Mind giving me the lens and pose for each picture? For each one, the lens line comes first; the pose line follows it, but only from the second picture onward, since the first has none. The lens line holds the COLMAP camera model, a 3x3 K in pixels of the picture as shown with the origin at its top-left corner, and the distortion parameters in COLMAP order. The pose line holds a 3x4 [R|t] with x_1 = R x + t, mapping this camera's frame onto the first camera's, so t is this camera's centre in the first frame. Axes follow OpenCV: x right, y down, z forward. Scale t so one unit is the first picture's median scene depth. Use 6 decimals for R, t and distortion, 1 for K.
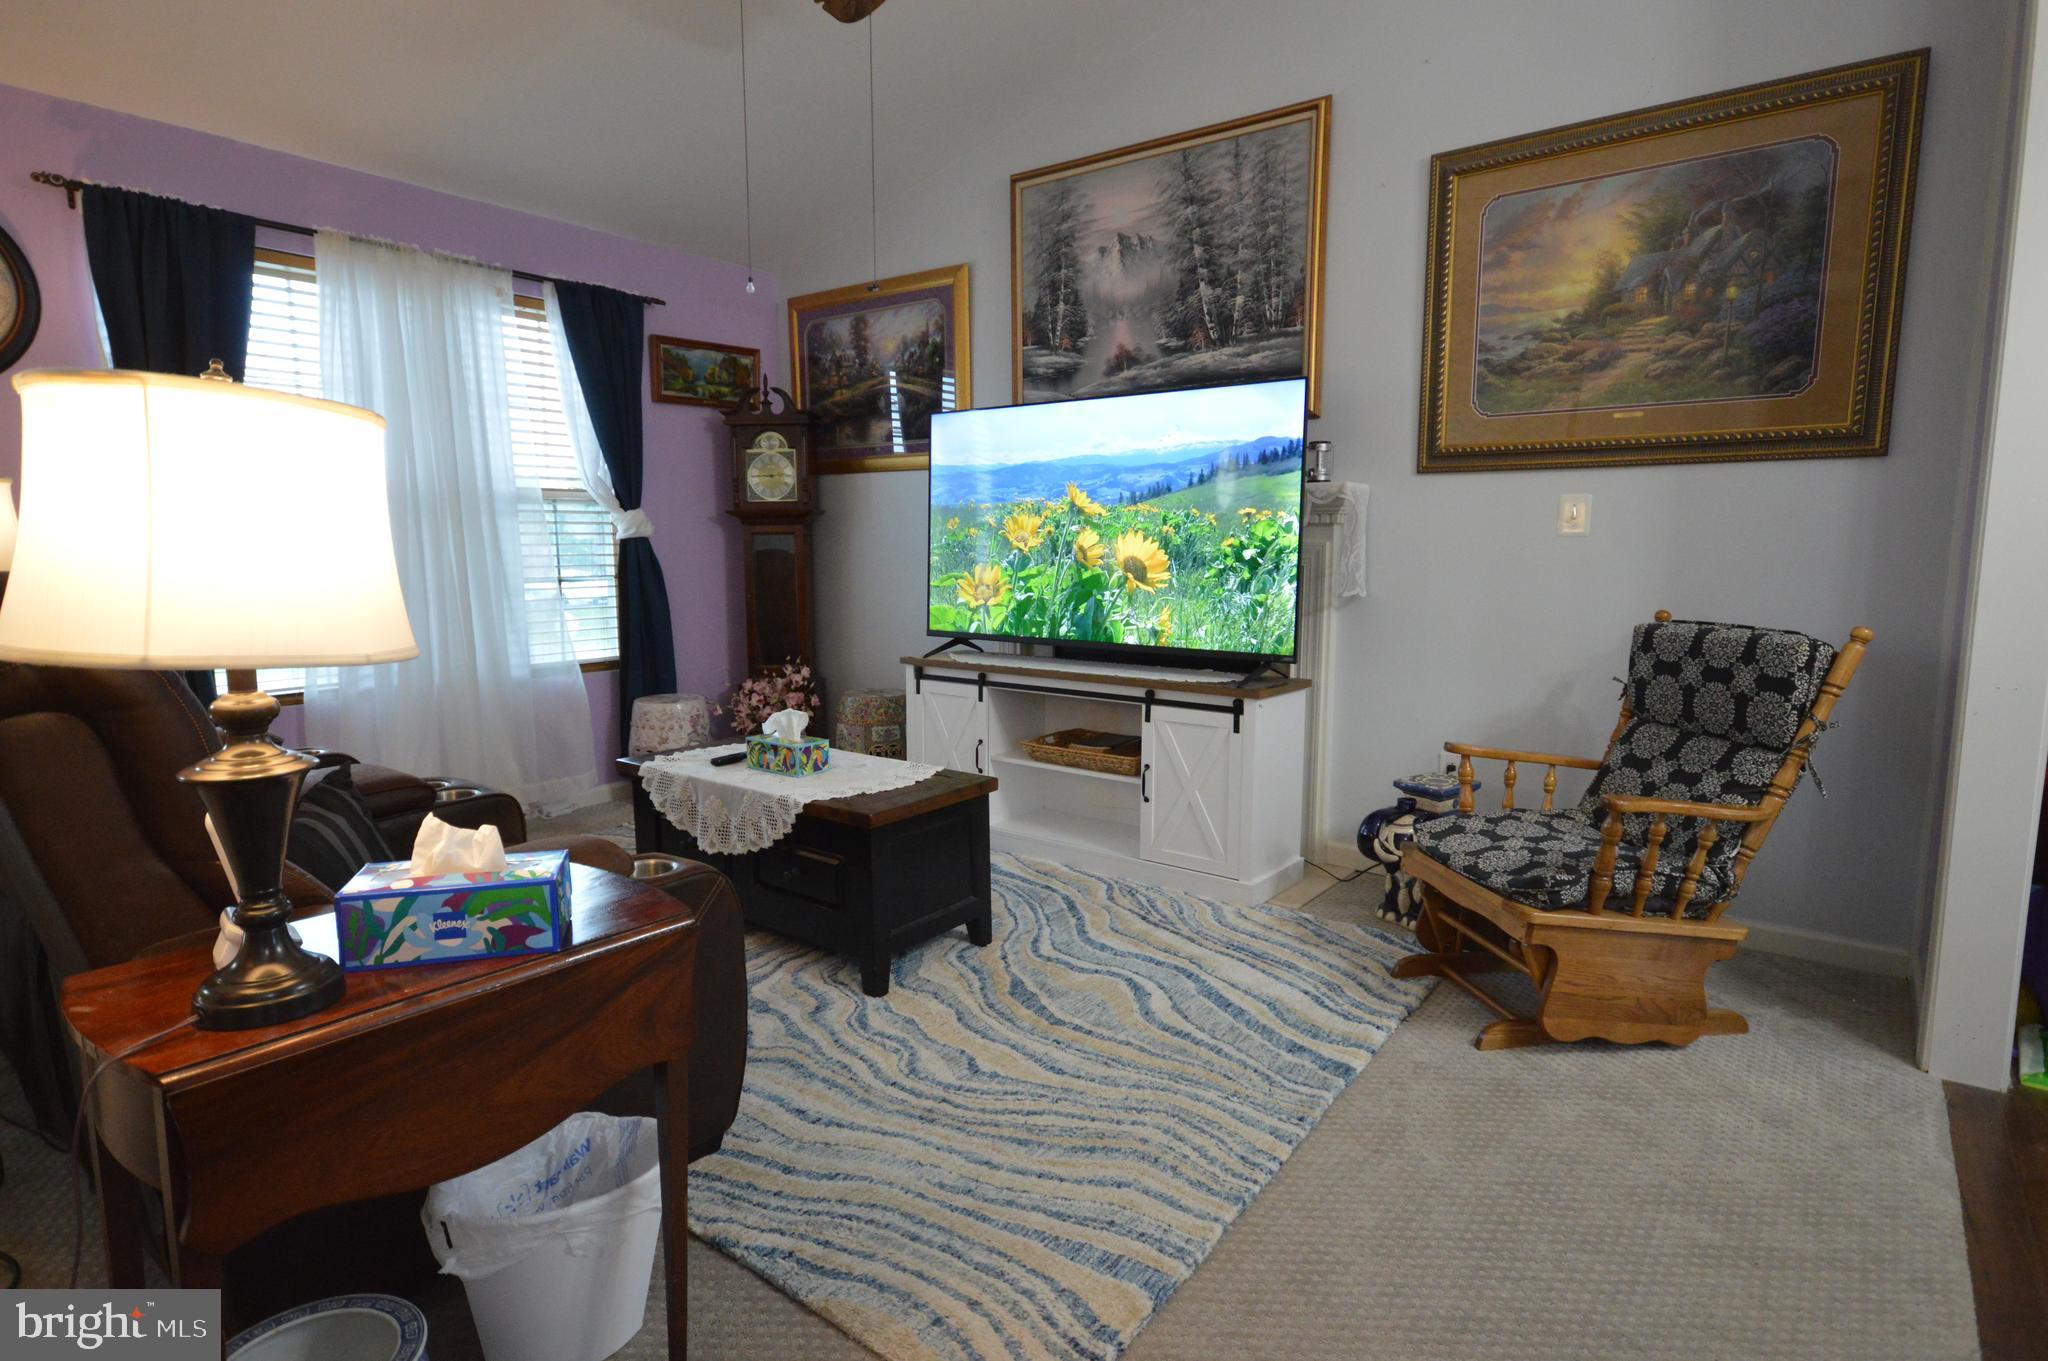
lens RADIAL K [[1085.4, 0, 1028.3], [0, 1085.4, 681.4], [0, 0, 1]] dist [-0.002093, -0.000106]
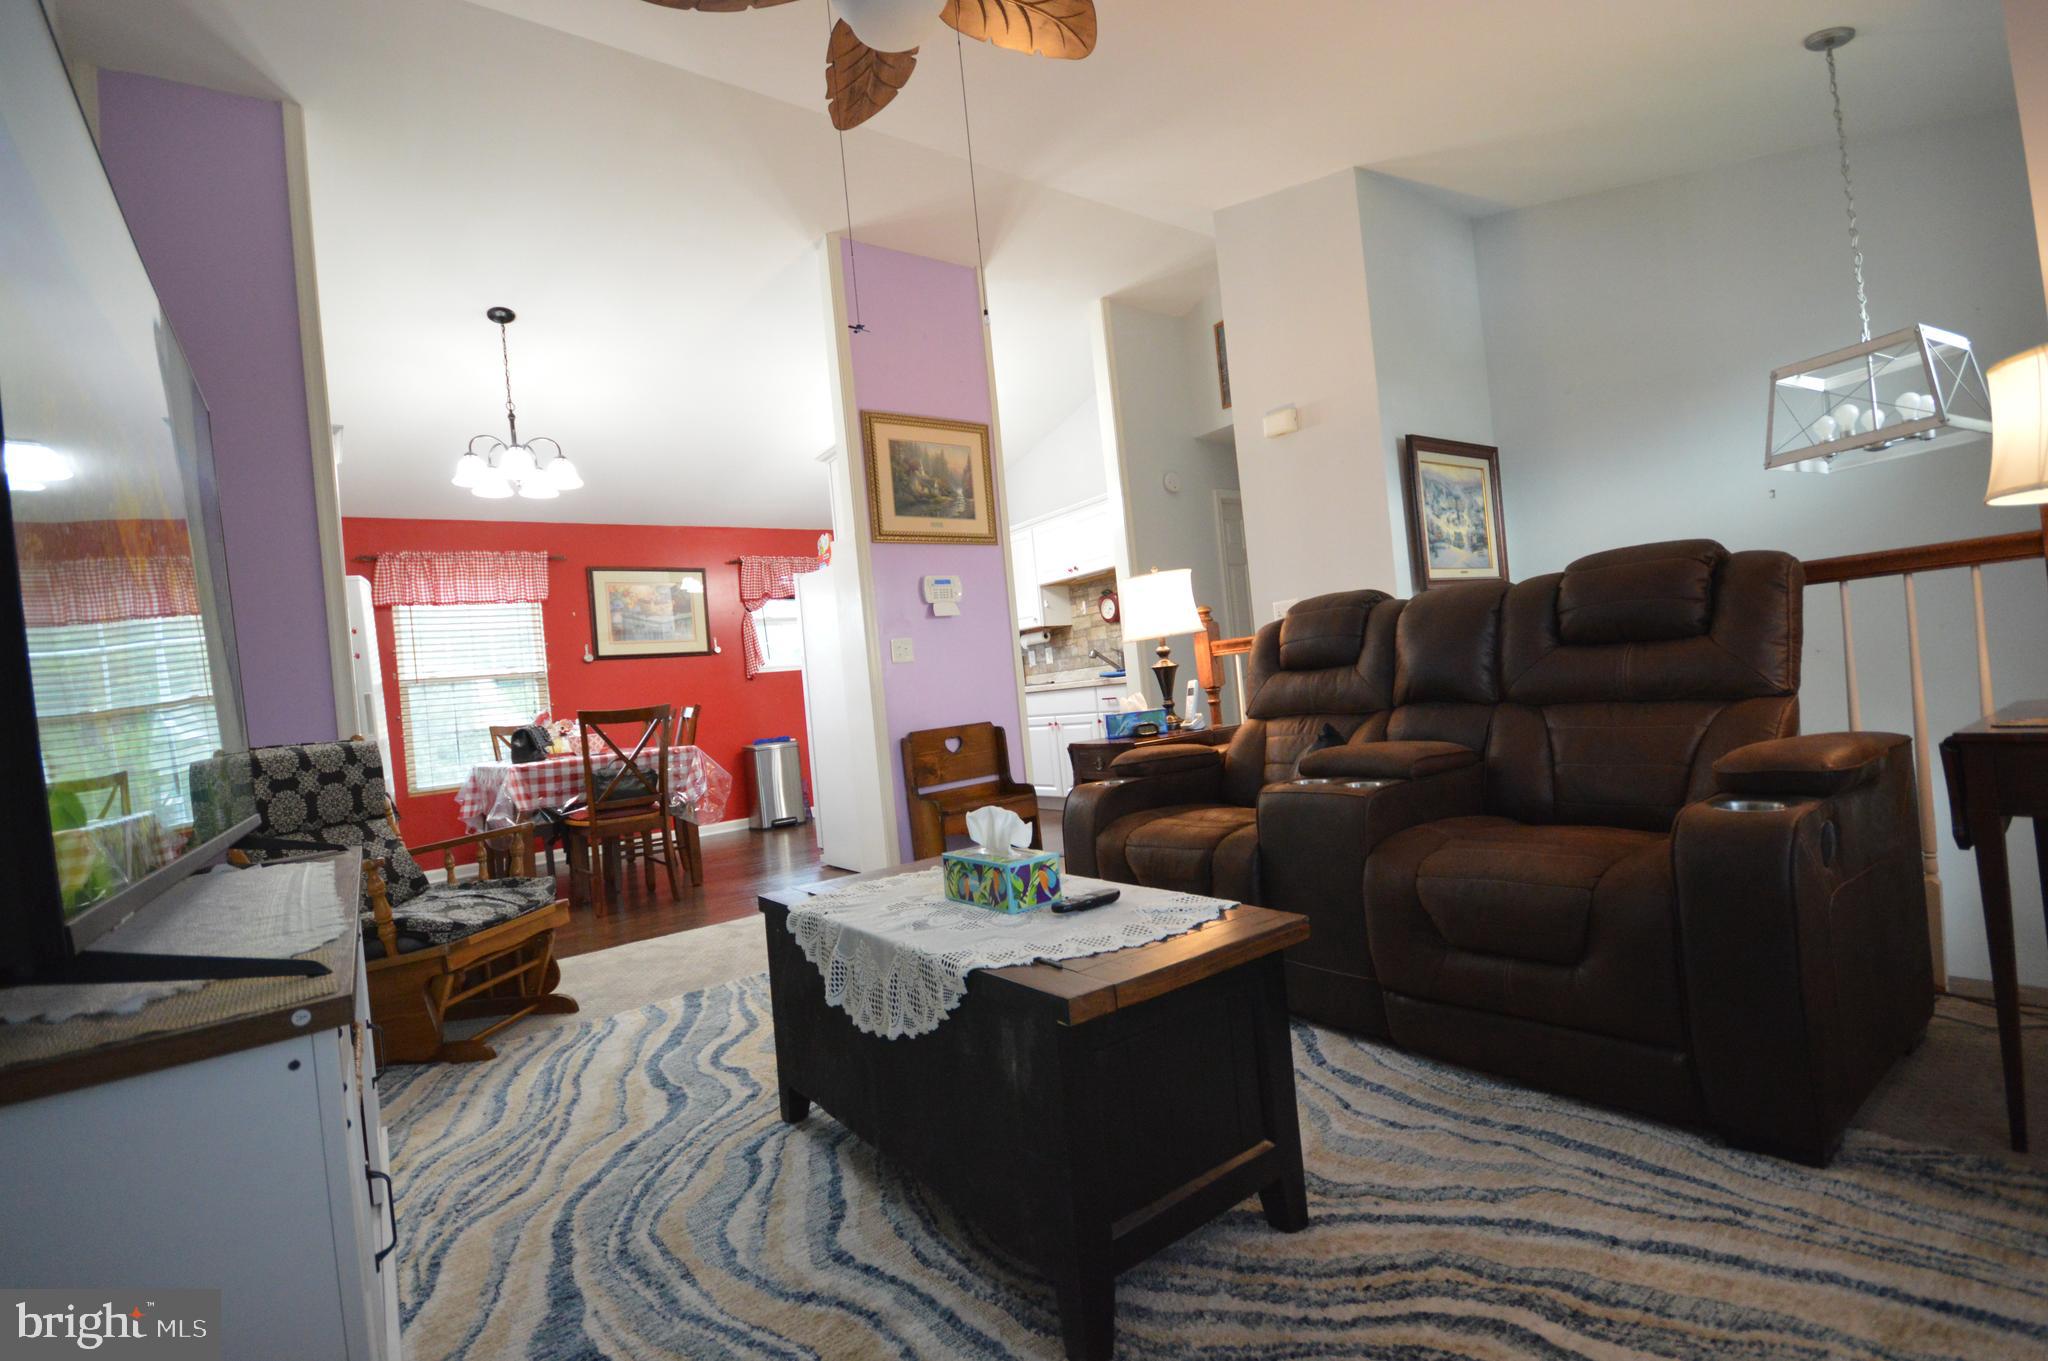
lens RADIAL K [[920.7, 0, 1025.4], [0, 920.7, 690.8], [0, 0, 1]] dist [0.004063, -0.000690]
pose [[-0.956550, 0.092816, 0.276399, -0.442988], [0.132852, 0.982598, 0.129810, -0.128915], [-0.259541, 0.160890, -0.952236, 1.660432]]
